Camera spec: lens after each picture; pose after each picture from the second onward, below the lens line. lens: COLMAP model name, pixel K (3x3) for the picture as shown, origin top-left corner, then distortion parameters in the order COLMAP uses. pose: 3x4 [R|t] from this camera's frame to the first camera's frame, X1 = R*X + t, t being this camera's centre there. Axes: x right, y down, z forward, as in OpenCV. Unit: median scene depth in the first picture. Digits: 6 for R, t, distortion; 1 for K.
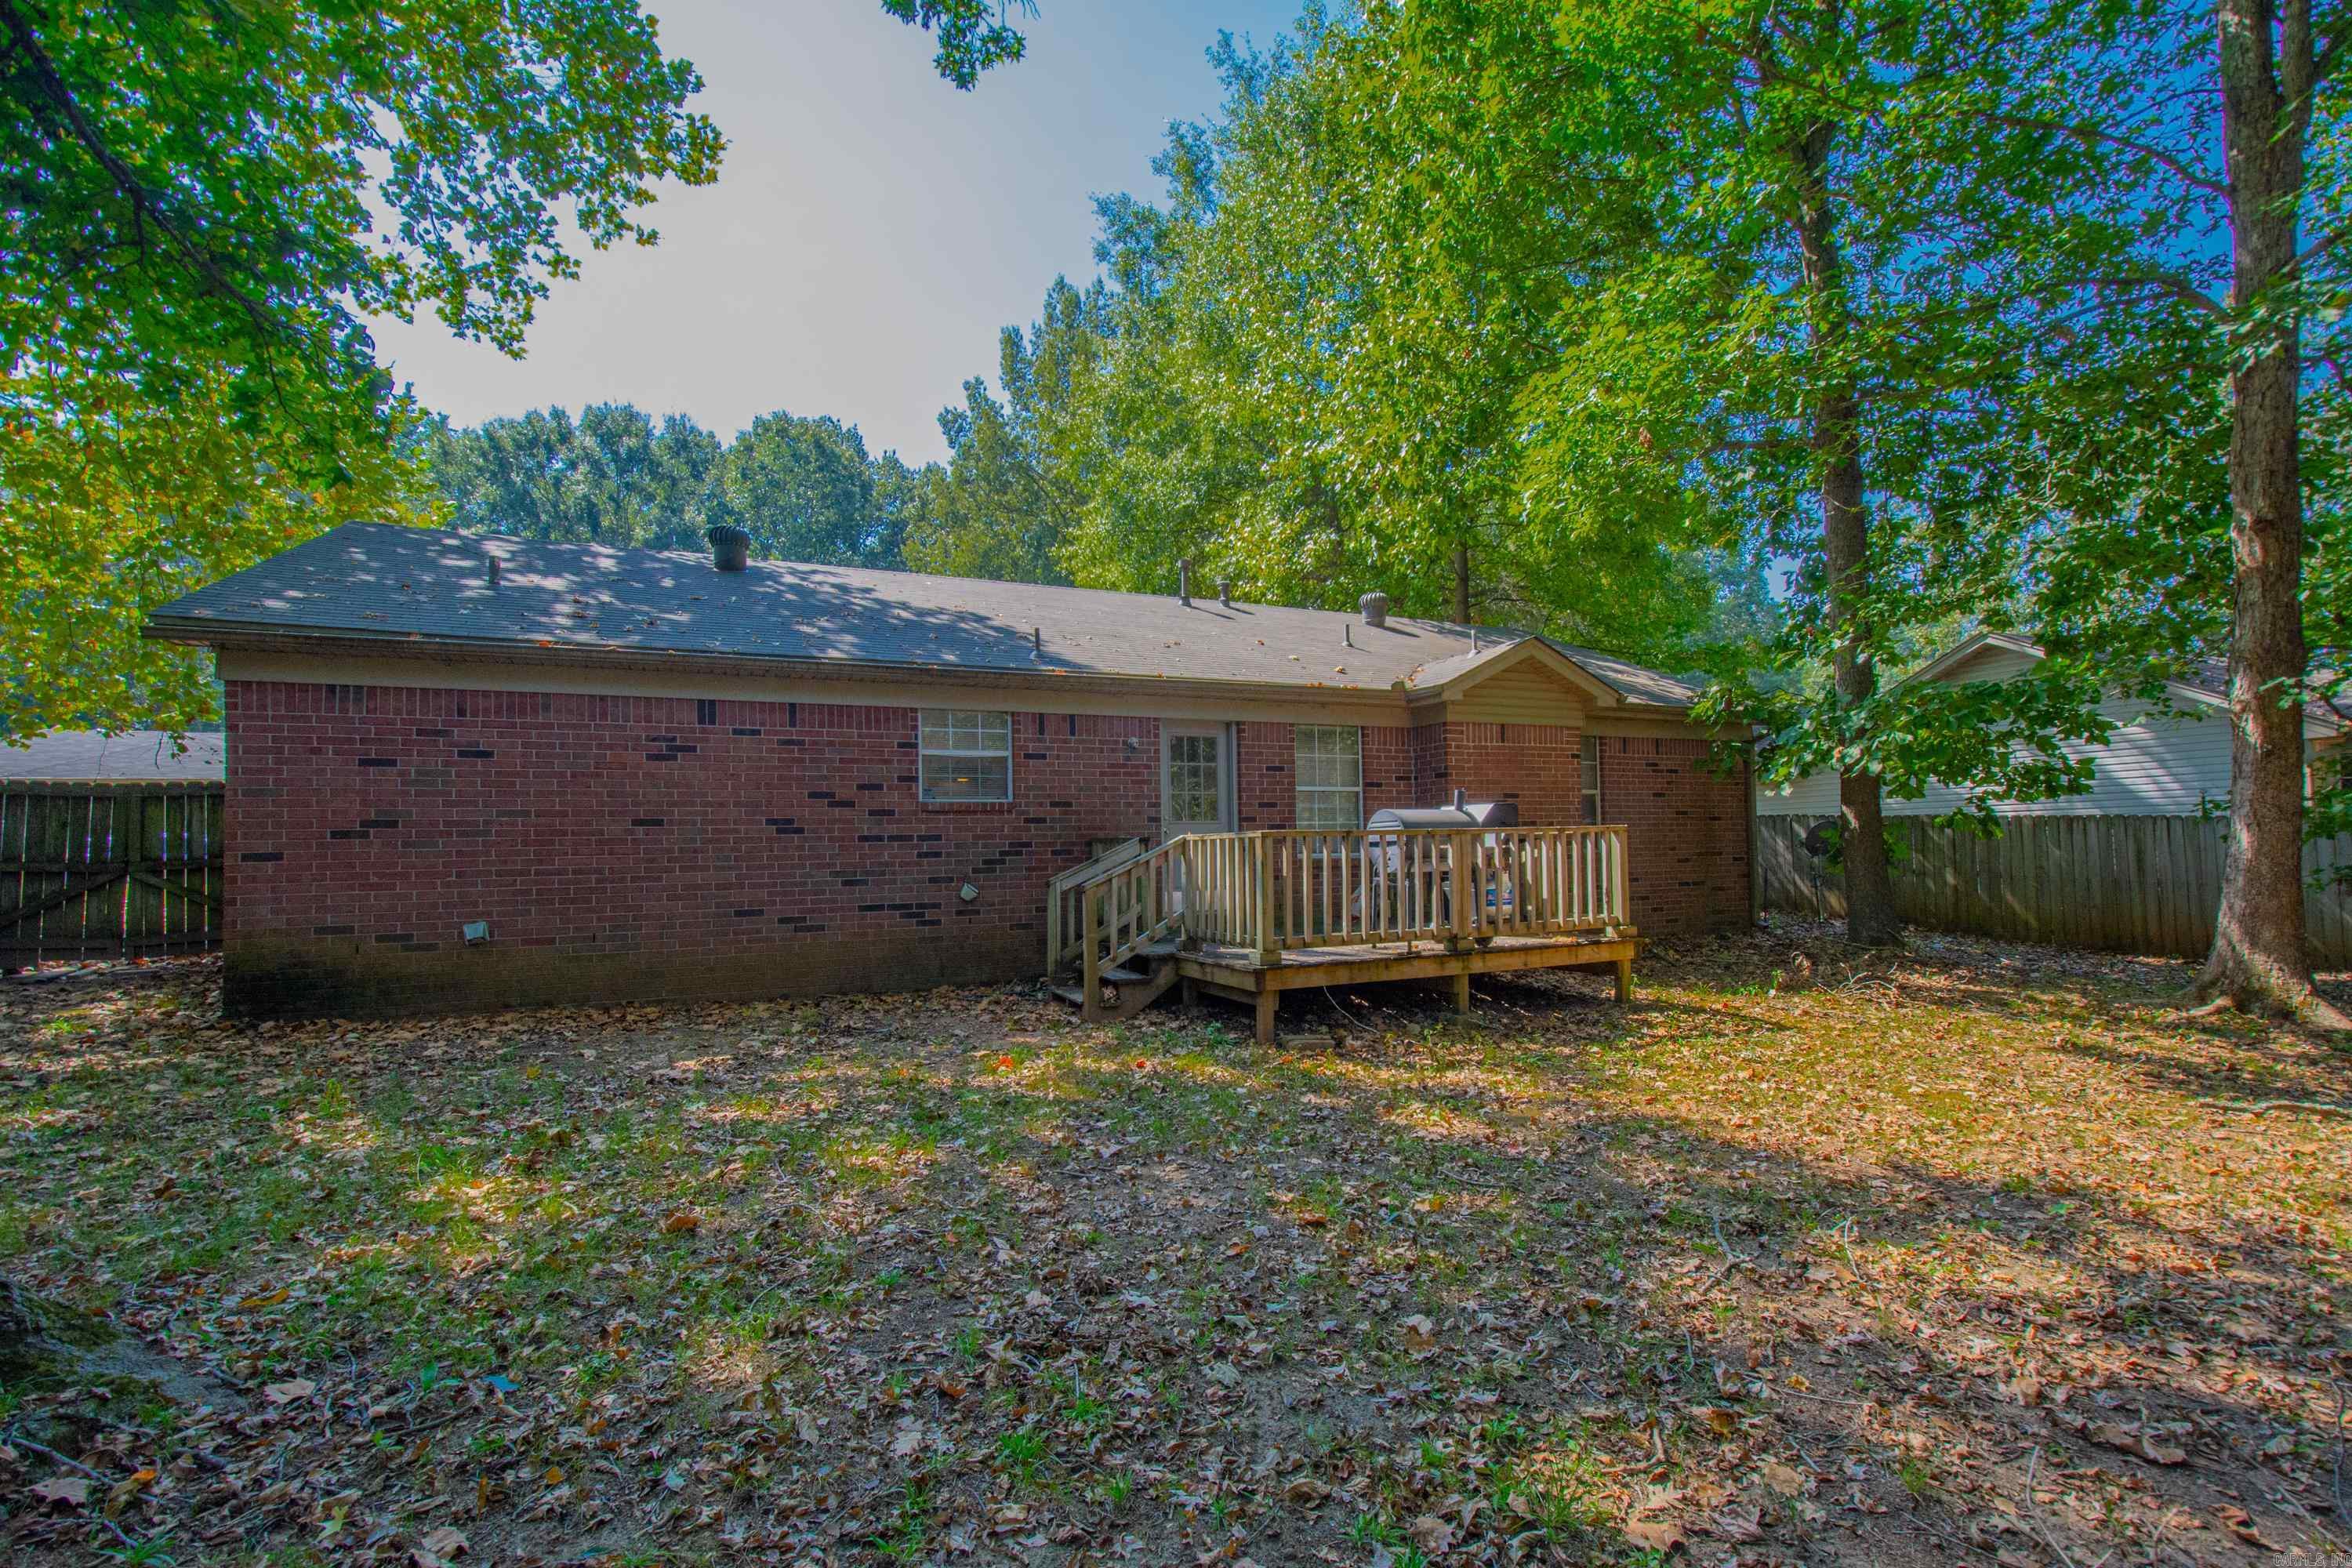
lens RADIAL K [[1039.3, 0, 1168.1], [0, 1039.3, 798.7], [0, 0, 1]] dist [0.007373, -0.017914]
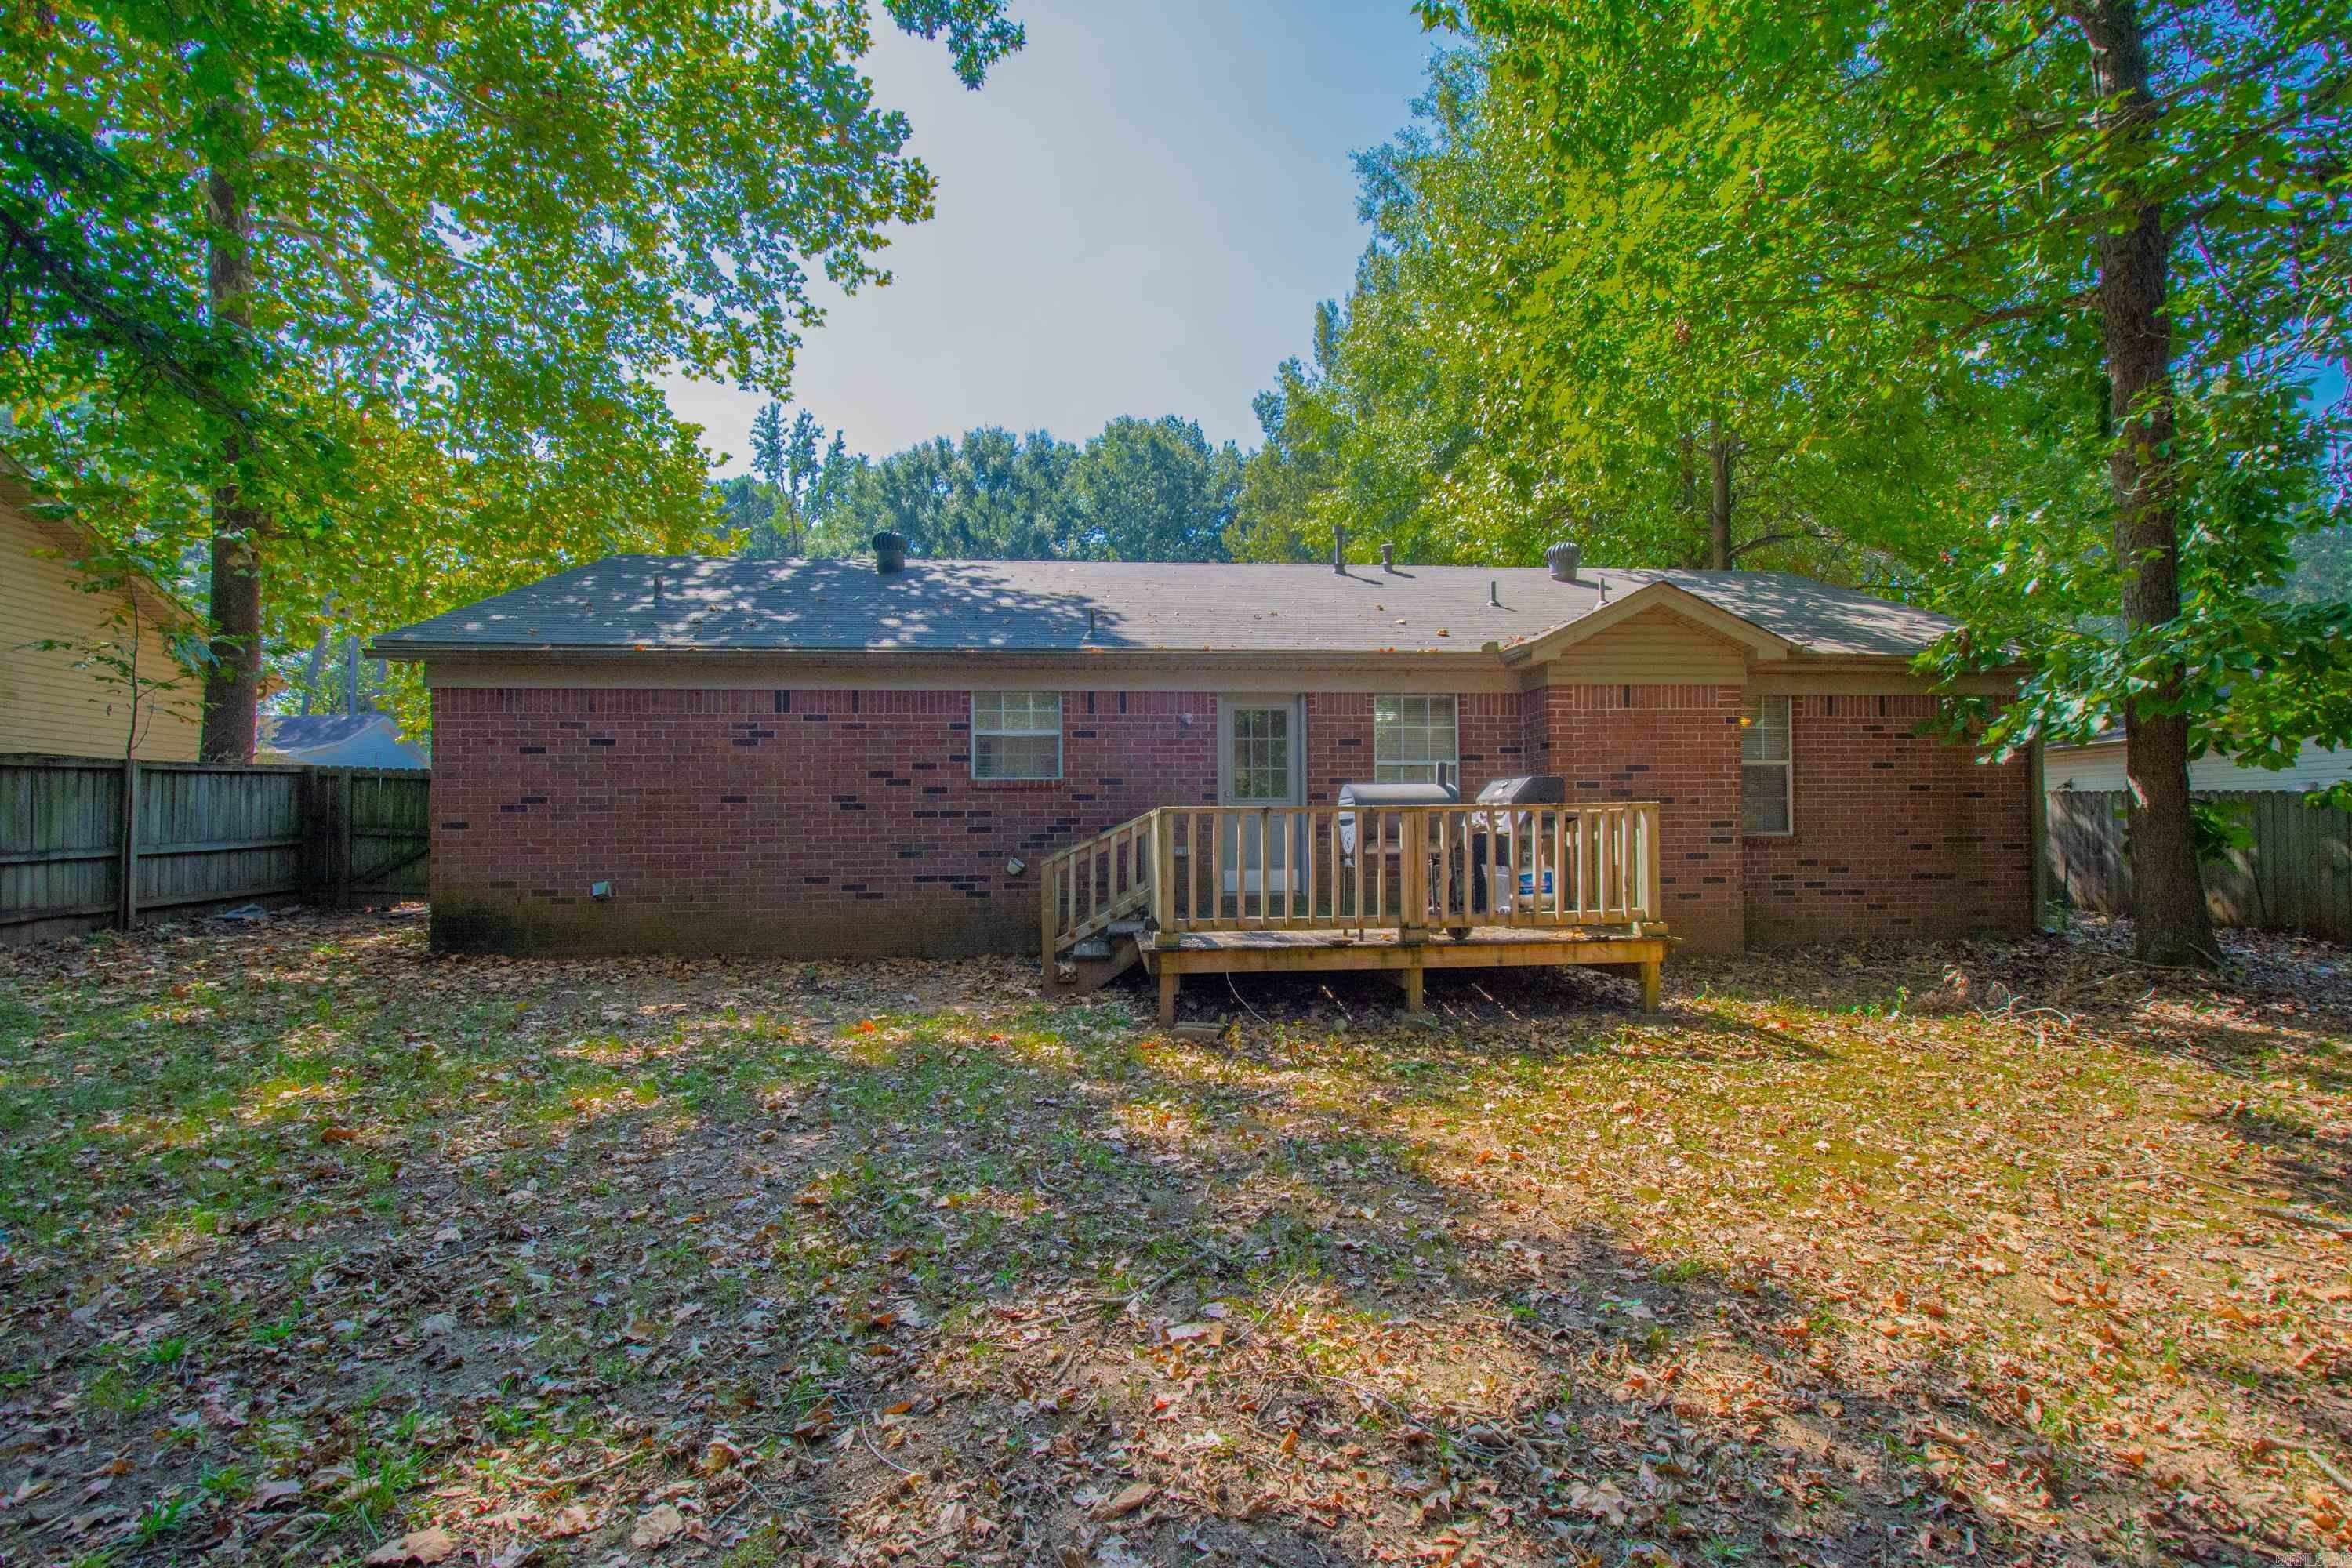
lens RADIAL K [[1039.3, 0, 1168.1], [0, 1039.3, 798.7], [0, 0, 1]] dist [0.007373, -0.017914]
pose [[0.940376, -0.000876, -0.340135, 0.249892], [0.007172, 0.999825, 0.017254, 0.004387], [0.340060, -0.018665, 0.940218, 0.059349]]
